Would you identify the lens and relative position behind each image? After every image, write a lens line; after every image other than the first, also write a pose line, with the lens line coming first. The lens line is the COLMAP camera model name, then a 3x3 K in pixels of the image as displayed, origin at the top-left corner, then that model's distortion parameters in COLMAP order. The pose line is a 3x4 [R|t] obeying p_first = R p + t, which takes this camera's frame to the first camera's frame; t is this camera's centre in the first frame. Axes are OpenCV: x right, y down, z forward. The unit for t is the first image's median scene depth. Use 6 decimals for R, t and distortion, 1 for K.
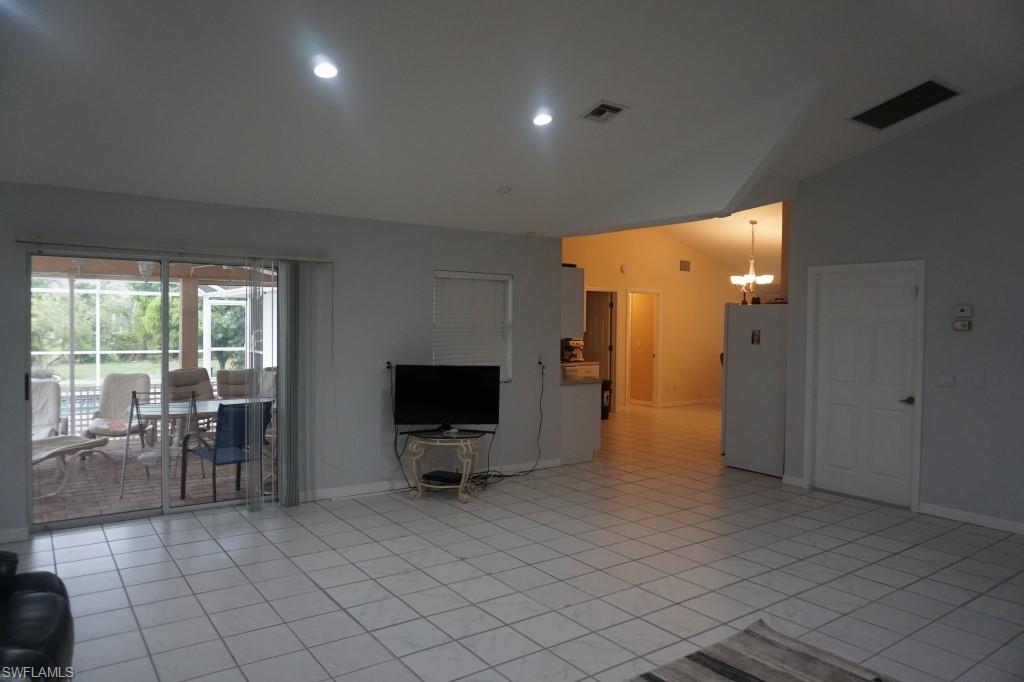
lens RADIAL K [[676.7, 0, 509.2], [0, 676.7, 340.8], [0, 0, 1]] dist [-0.043265, 0.003873]
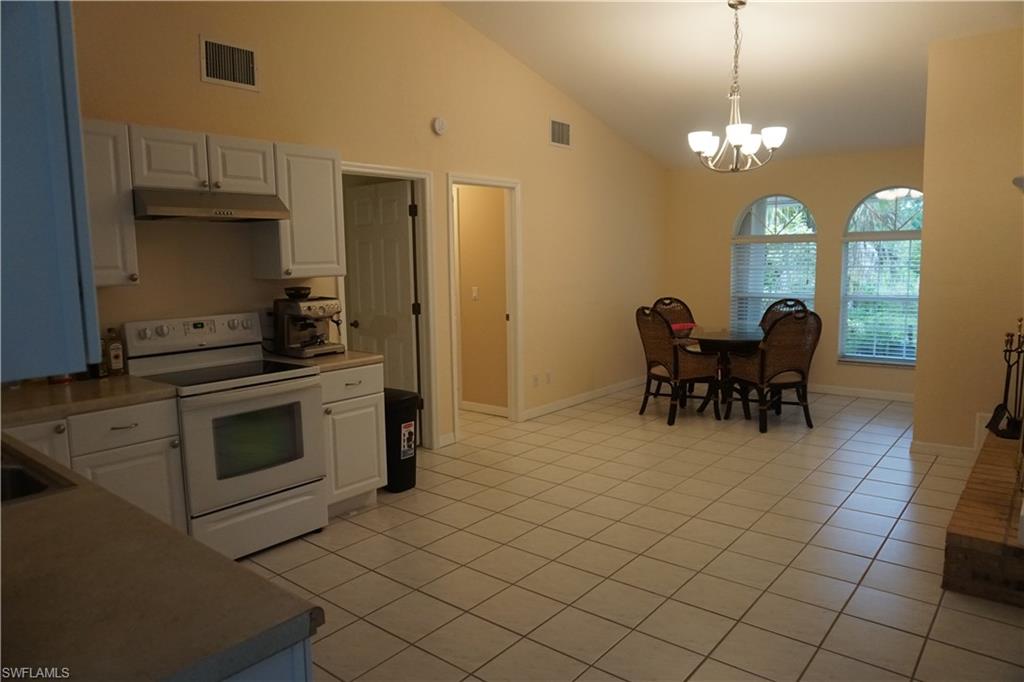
lens RADIAL K [[676.7, 0, 509.3], [0, 676.7, 338.5], [0, 0, 1]] dist [-0.043265, 0.003873]
pose [[0.965772, -0.058059, 0.252813, 0.095297], [0.032967, 0.994199, 0.102382, -0.012780], [-0.257290, -0.090543, 0.962083, 0.552819]]
